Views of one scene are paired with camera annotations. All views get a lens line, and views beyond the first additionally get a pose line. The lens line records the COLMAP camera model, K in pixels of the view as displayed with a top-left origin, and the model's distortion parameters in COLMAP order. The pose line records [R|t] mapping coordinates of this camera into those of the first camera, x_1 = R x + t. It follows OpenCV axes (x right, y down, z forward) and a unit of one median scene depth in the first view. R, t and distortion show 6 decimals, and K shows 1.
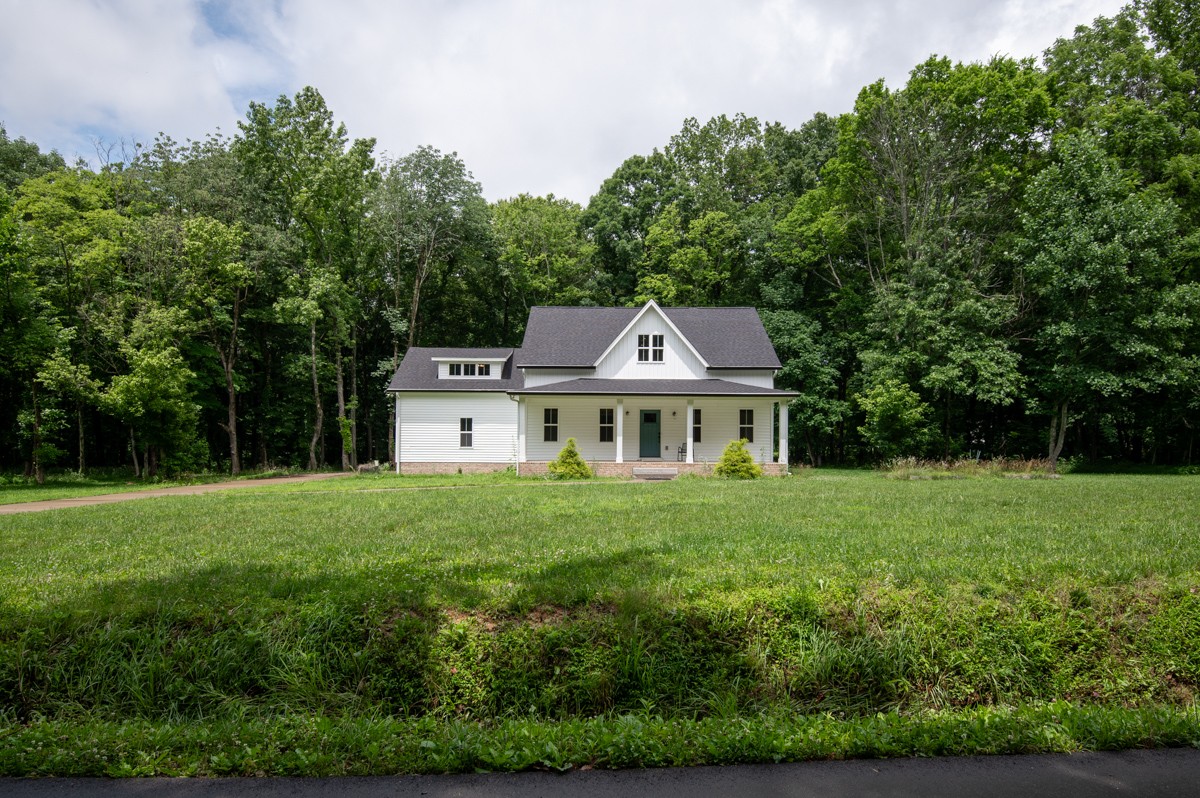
lens RADIAL K [[689.5, 0, 595.2], [0, 689.5, 424.8], [0, 0, 1]] dist [-0.023126, -0.000303]
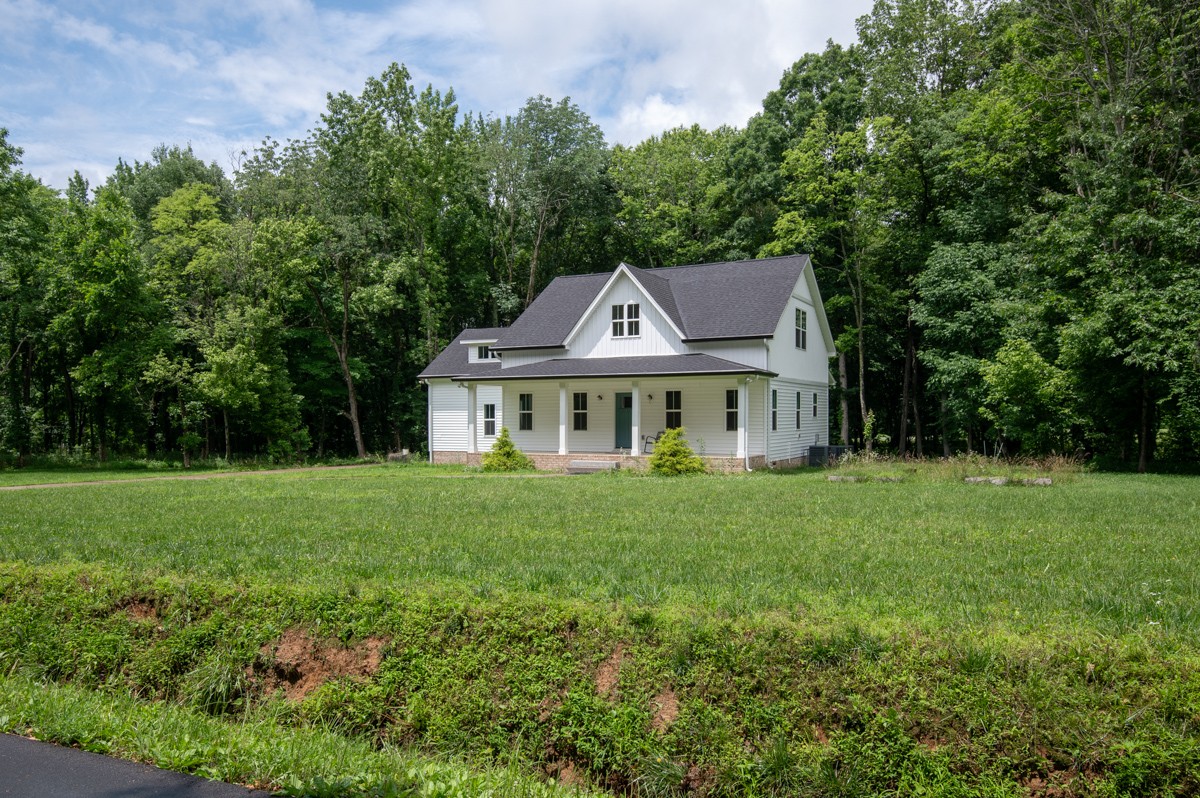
lens RADIAL K [[851.9, 0, 573.3], [0, 851.9, 436.2], [0, 0, 1]] dist [0.005520, 0.000443]
pose [[0.890556, 0.000751, -0.454873, 0.452208], [0.017735, 0.999181, 0.036372, -0.007013], [0.454528, -0.040459, 0.889813, 0.024669]]
